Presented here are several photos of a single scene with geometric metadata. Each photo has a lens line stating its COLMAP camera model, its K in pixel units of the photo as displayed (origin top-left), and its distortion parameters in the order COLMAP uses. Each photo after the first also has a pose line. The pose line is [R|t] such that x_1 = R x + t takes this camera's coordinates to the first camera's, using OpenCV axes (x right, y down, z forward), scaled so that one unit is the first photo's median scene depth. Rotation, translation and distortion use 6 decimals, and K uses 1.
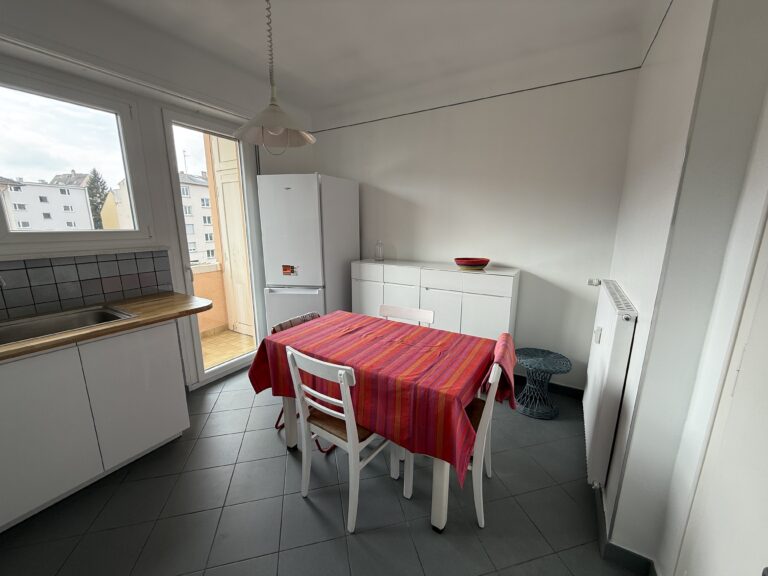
lens RADIAL K [[306.3, 0, 384.0], [0, 306.3, 288.0], [0, 0, 1]] dist [-0.000725, -0.000118]
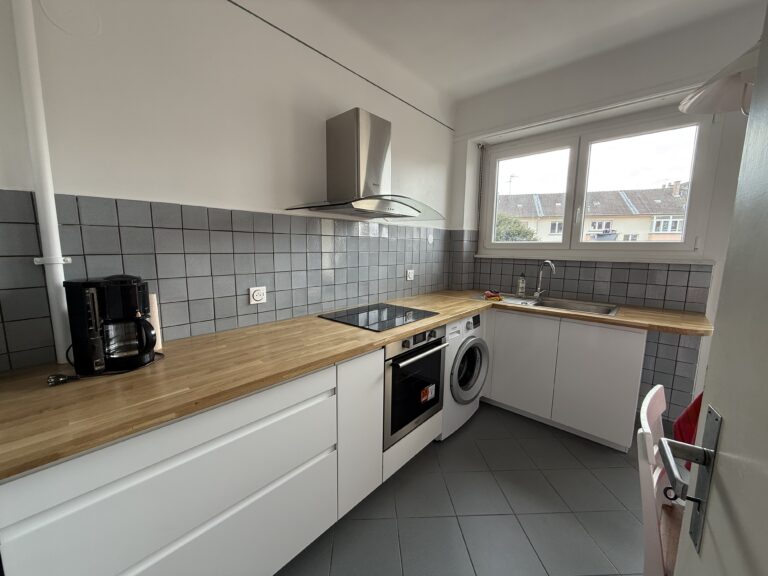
lens RADIAL K [[306.3, 0, 384.0], [0, 306.3, 288.0], [0, 0, 1]] dist [-0.000725, -0.000118]
pose [[-0.182139, 0.159623, -0.970230, 0.352962], [-0.199993, 0.960095, 0.195499, -0.051638], [0.962719, 0.229647, -0.142947, 0.282499]]
